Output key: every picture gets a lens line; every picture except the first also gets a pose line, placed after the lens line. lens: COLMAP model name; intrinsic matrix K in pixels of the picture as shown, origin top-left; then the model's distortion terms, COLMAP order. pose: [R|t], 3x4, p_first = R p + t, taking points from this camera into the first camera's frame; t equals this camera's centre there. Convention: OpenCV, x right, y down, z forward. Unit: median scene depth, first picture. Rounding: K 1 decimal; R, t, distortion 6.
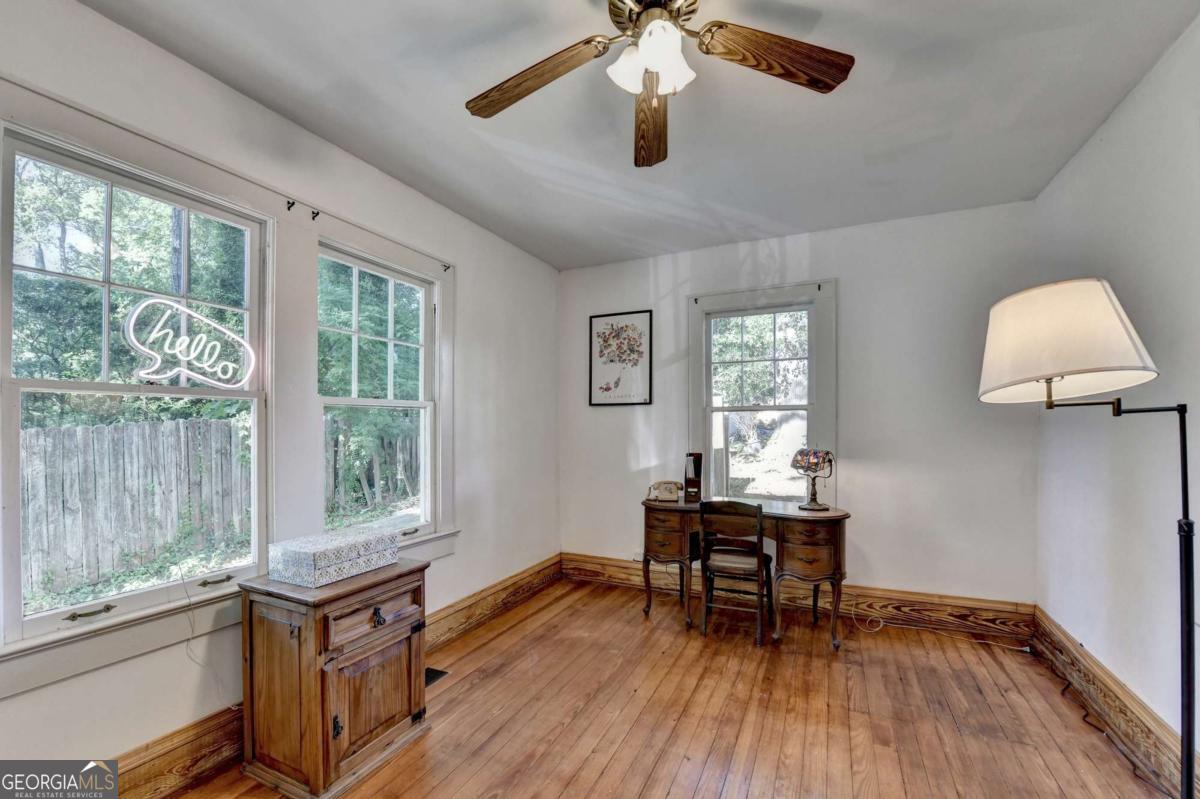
lens RADIAL K [[492.8, 0, 586.6], [0, 492.8, 426.7], [0, 0, 1]] dist [-0.012374, -0.002352]
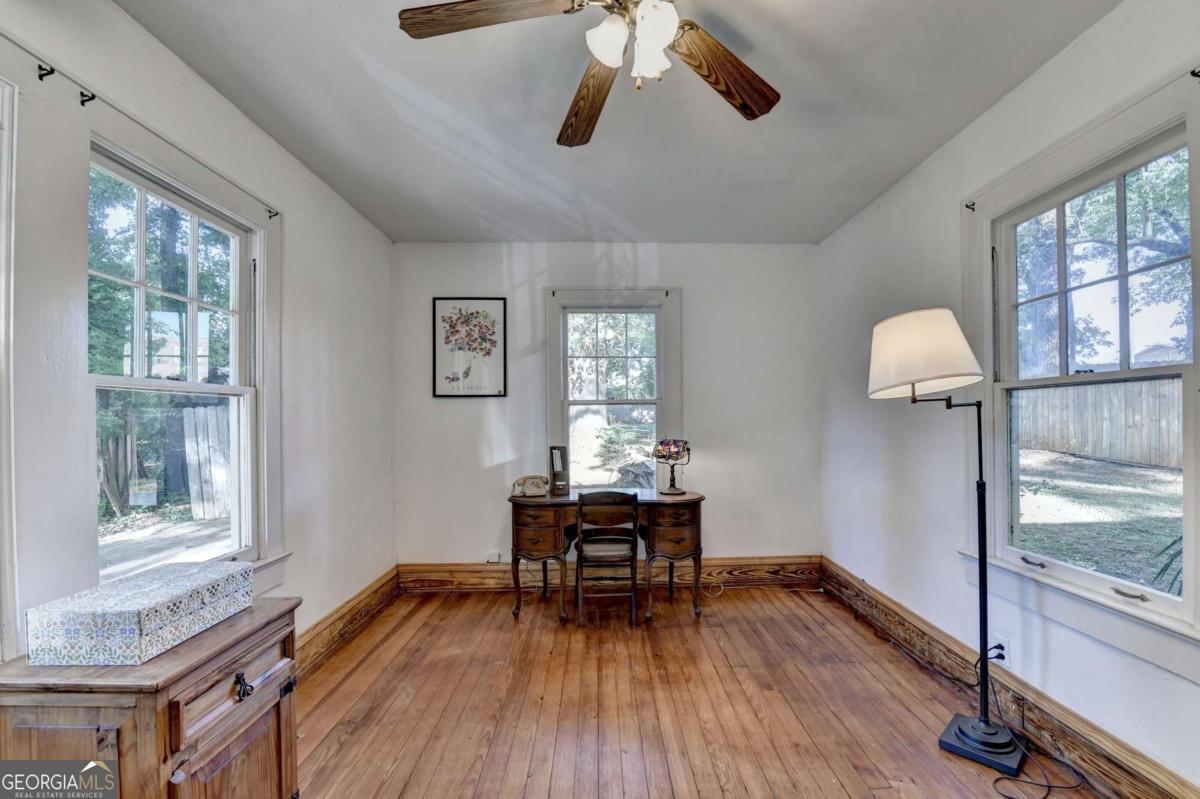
lens RADIAL K [[492.8, 0, 606.3], [0, 492.8, 421.5], [0, 0, 1]] dist [-0.012374, -0.002352]
pose [[0.890254, -0.004249, 0.455444, -0.188470], [0.004264, 0.999990, 0.000995, 0.003842], [-0.455444, 0.001056, 0.890264, 0.088439]]
